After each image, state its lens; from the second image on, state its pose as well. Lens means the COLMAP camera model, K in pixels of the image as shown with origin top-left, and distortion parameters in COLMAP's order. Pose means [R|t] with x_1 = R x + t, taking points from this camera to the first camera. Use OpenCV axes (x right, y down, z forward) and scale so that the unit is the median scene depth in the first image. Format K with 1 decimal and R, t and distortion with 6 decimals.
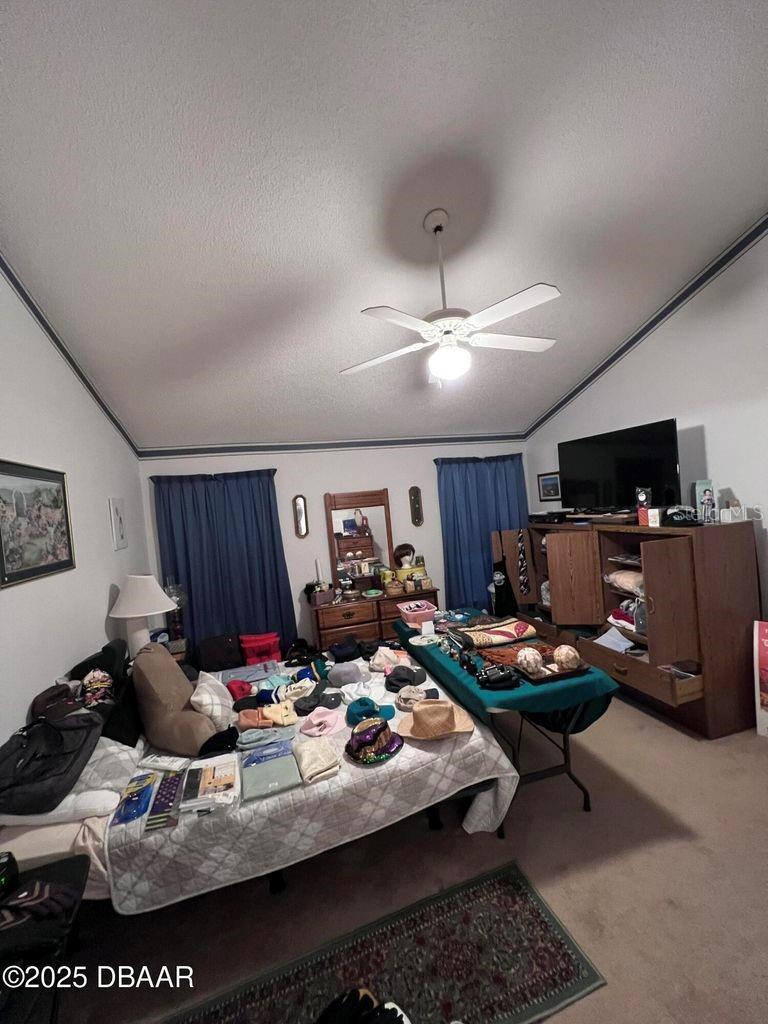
lens RADIAL K [[410.5, 0, 384.5], [0, 410.5, 508.3], [0, 0, 1]] dist [0.000839, 0.000382]
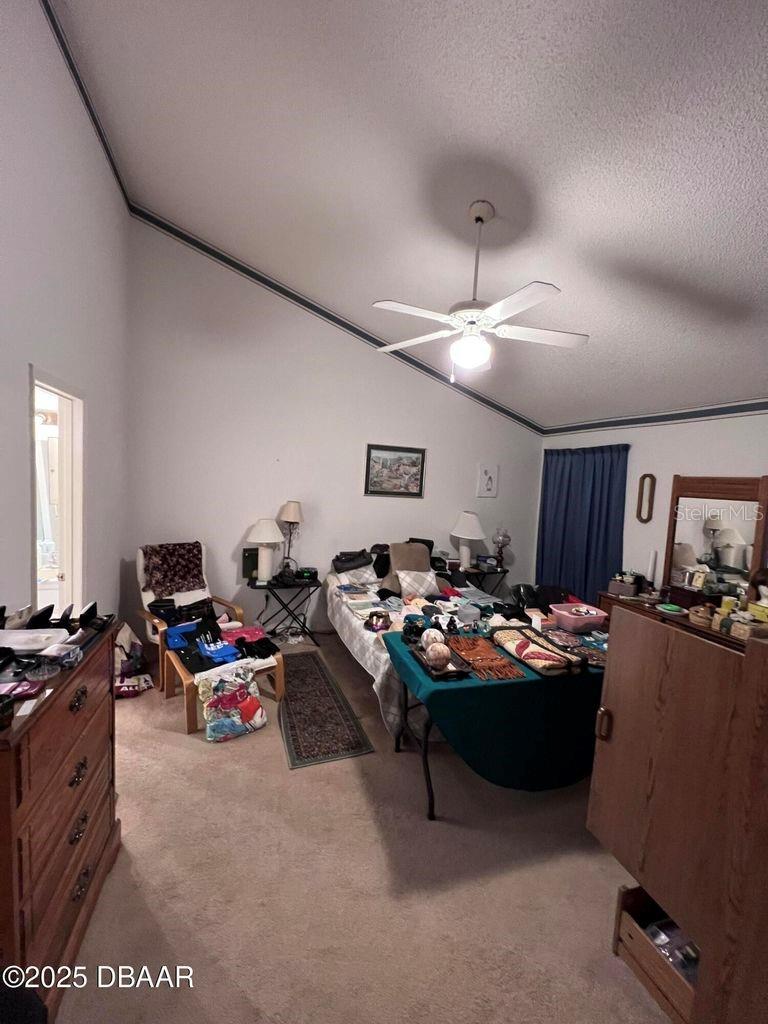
lens RADIAL K [[410.5, 0, 386.1], [0, 410.5, 511.0], [0, 0, 1]] dist [0.000839, 0.000382]
pose [[0.044909, 0.170190, -0.984387, 1.035603], [-0.075835, 0.983119, 0.166511, -0.093852], [0.996109, 0.067173, 0.057058, 0.628878]]
